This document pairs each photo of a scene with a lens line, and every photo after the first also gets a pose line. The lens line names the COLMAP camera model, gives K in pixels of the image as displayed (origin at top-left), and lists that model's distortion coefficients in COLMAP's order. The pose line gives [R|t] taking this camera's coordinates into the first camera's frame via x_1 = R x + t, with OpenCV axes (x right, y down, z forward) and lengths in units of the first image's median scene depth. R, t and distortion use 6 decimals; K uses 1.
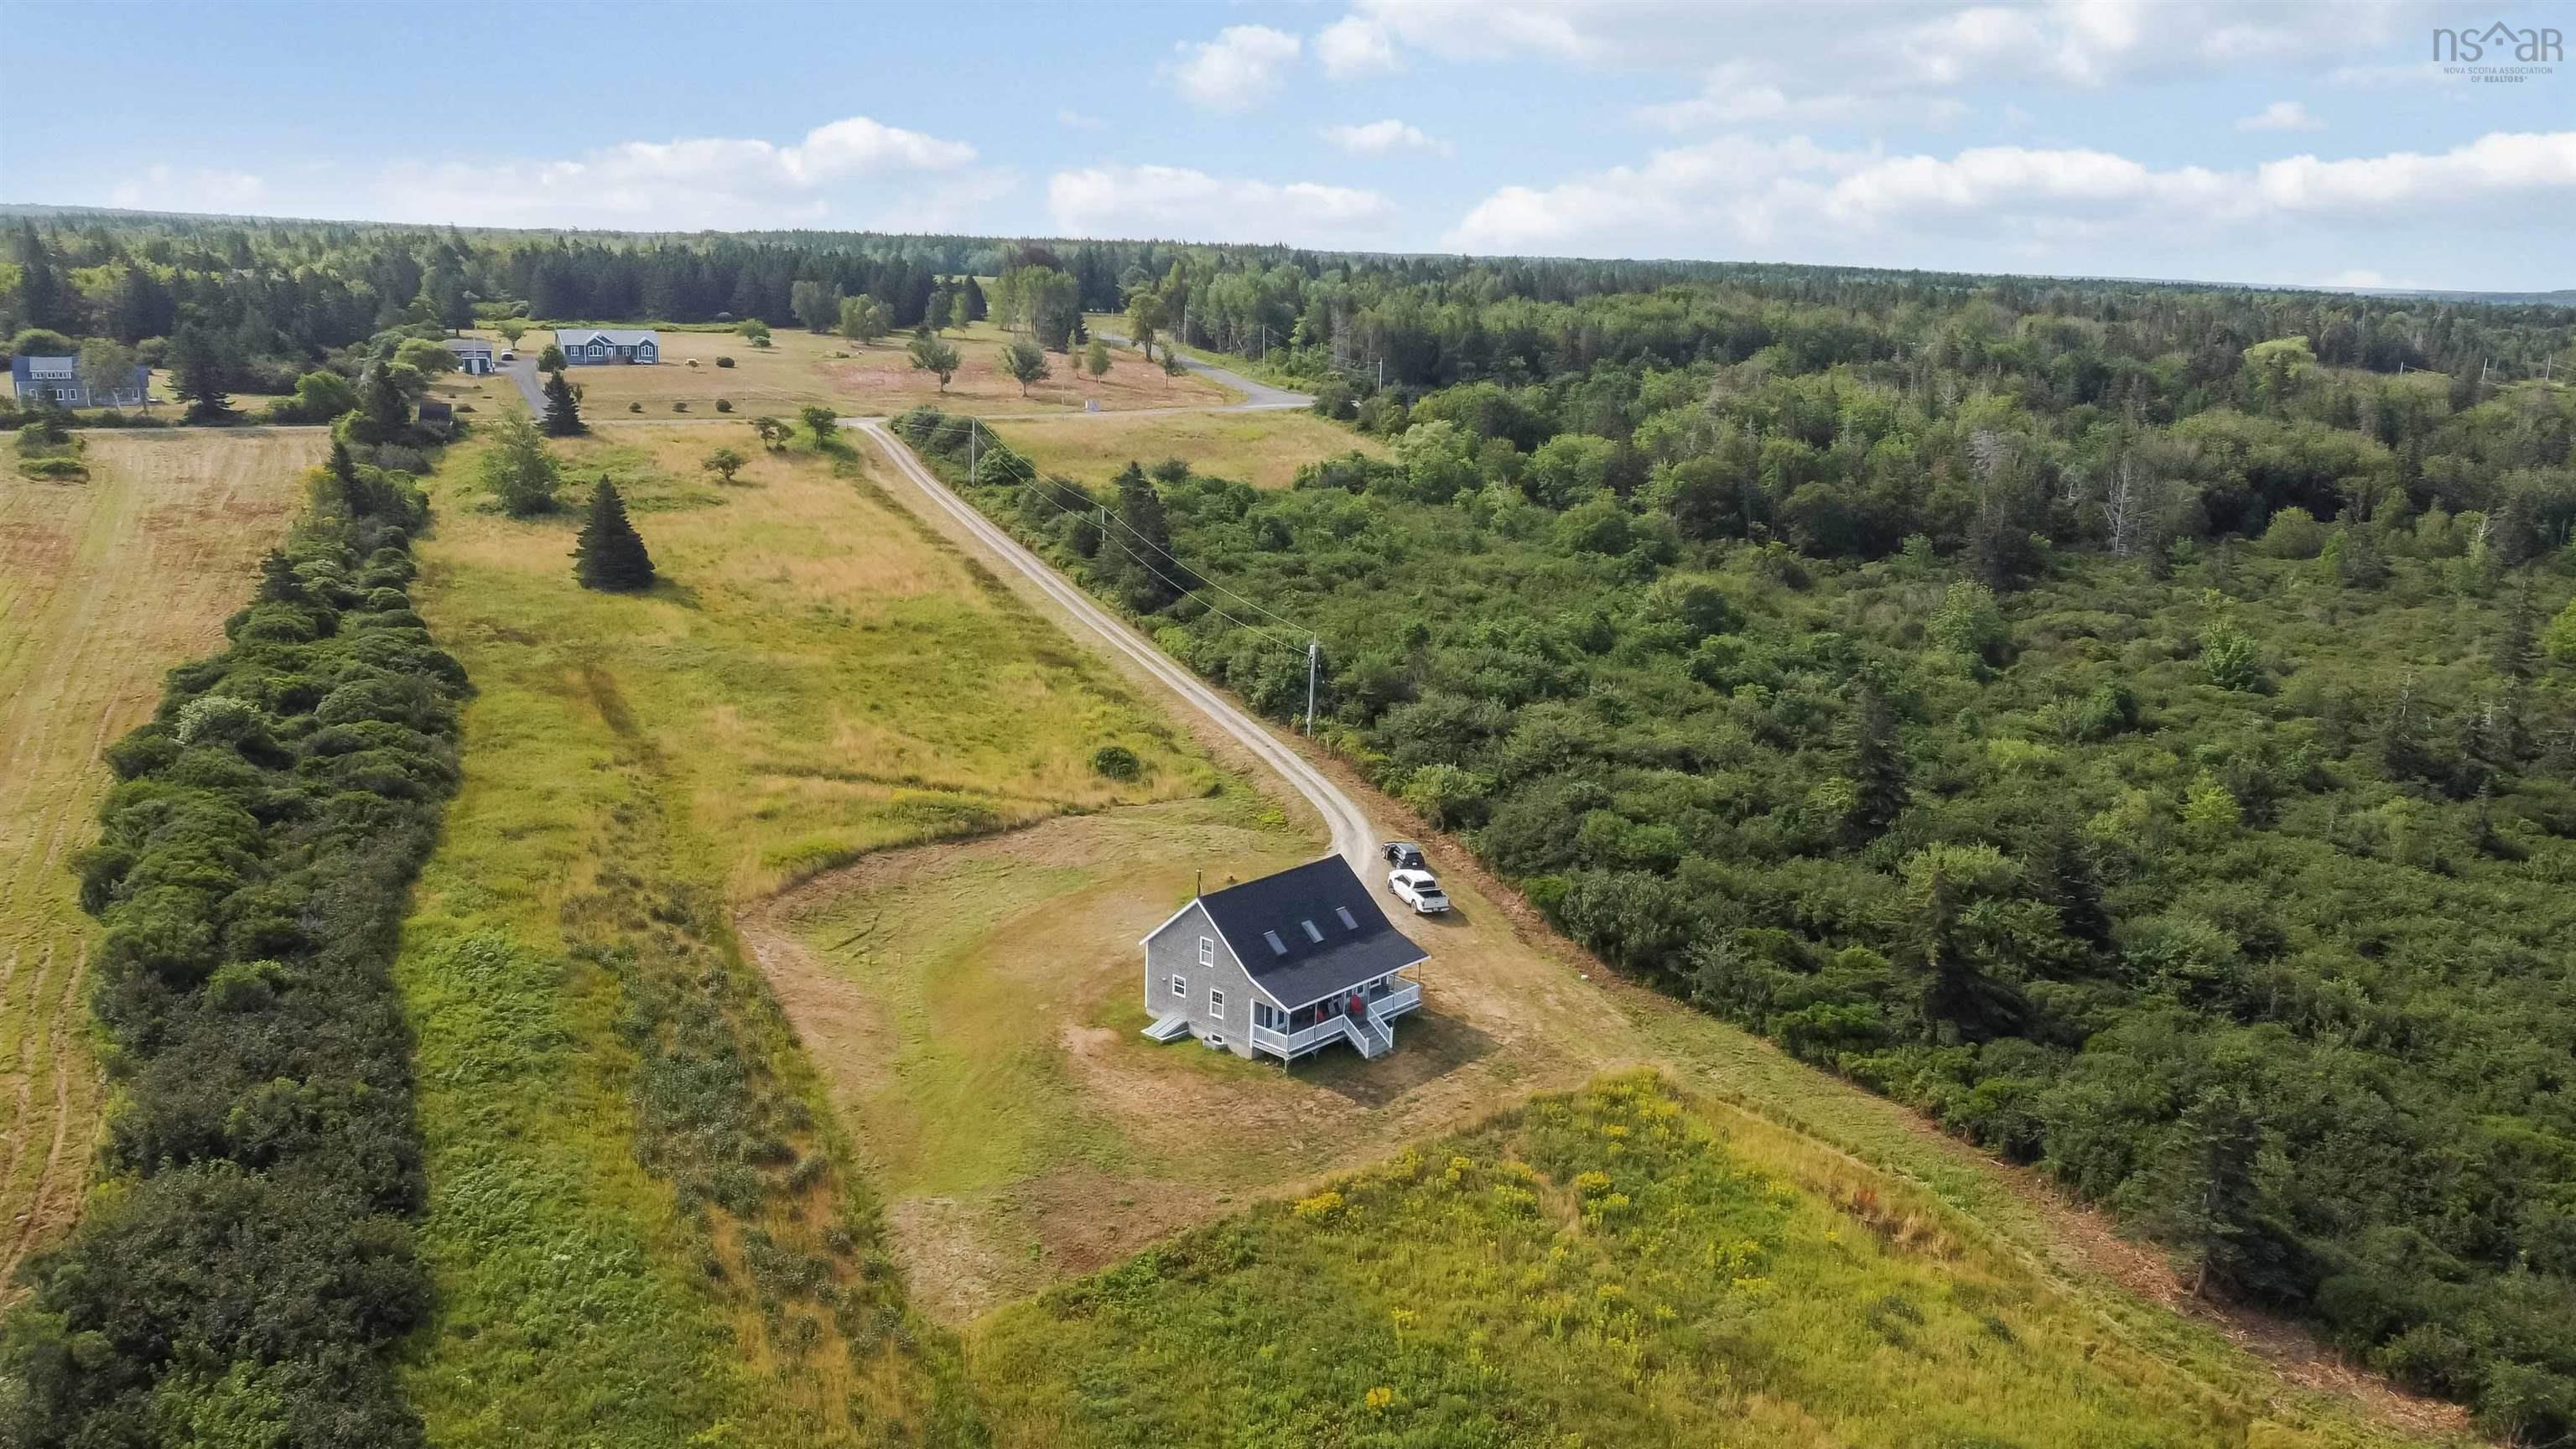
lens RADIAL K [[1926.4, 0, 1288.0], [0, 1926.4, 724.5], [0, 0, 1]] dist [-0.001121, -0.002108]
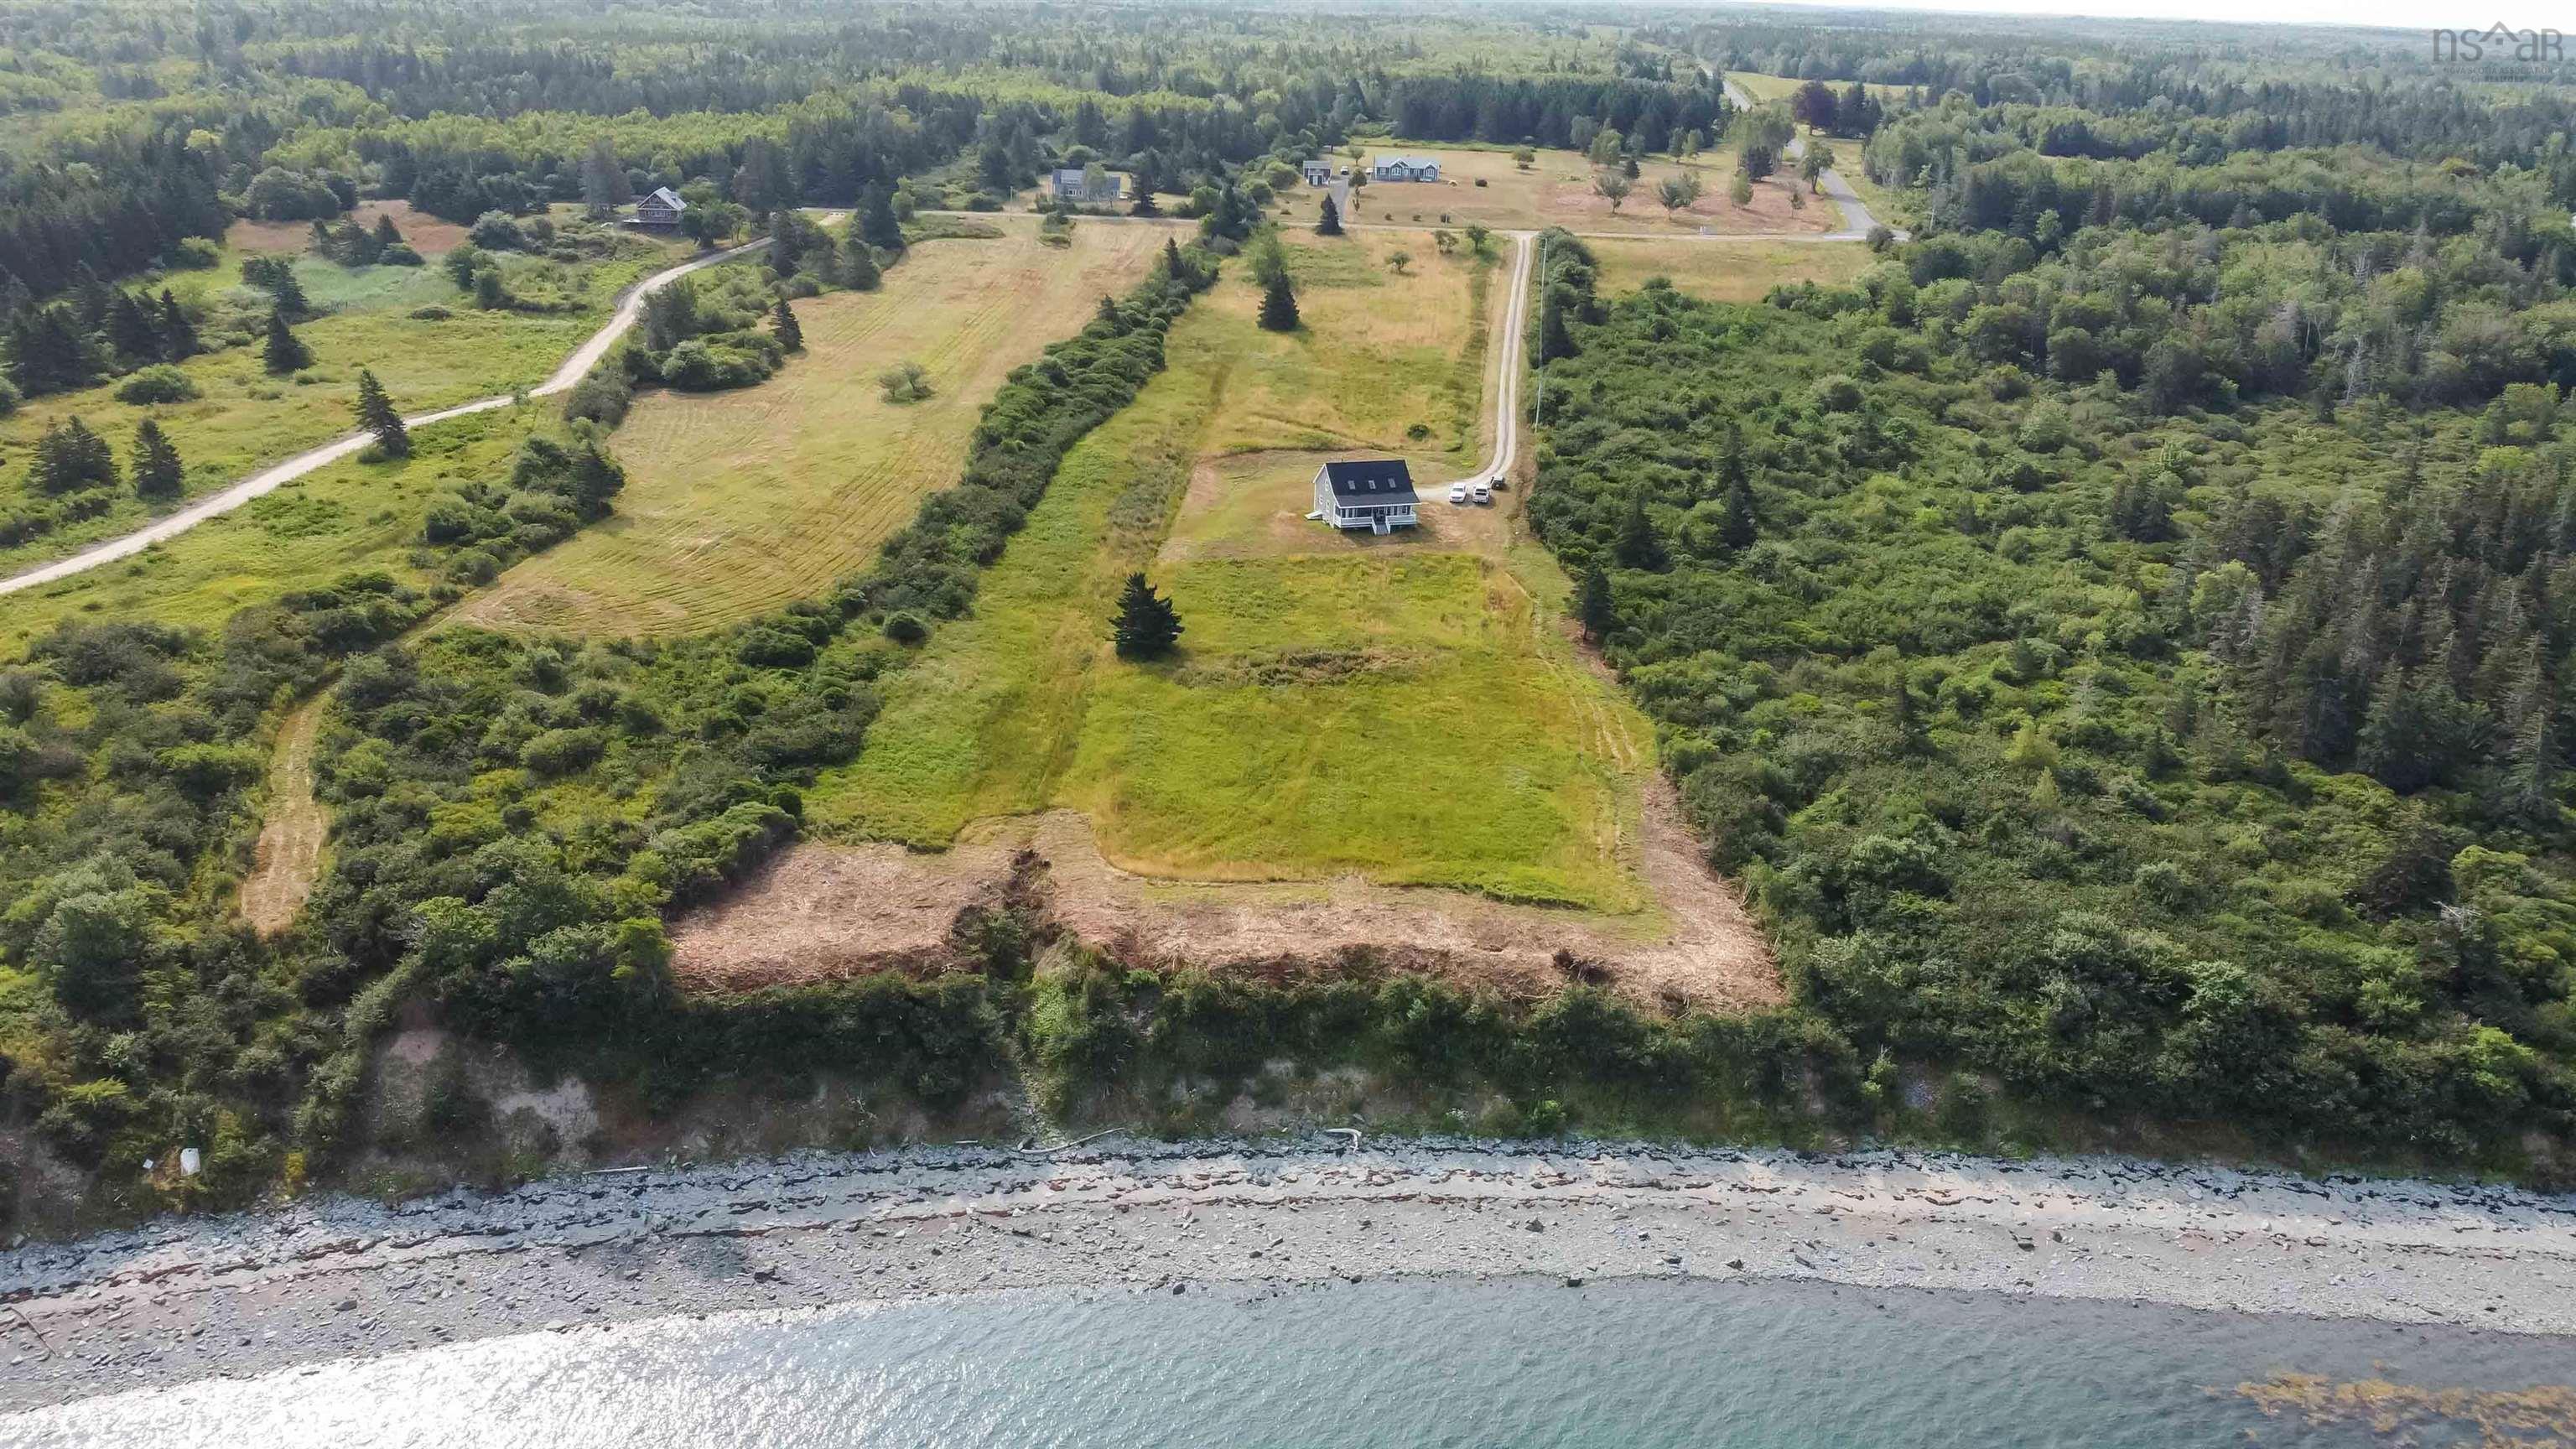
lens RADIAL K [[1939.5, 0, 1285.6], [0, 1939.5, 720.2], [0, 0, 1]] dist [0.011650, -0.008787]
pose [[0.869274, 0.177442, -0.461386, 0.460926], [-0.125354, 0.981972, 0.141480, 0.026795], [0.478173, -0.065148, 0.875846, -0.519507]]
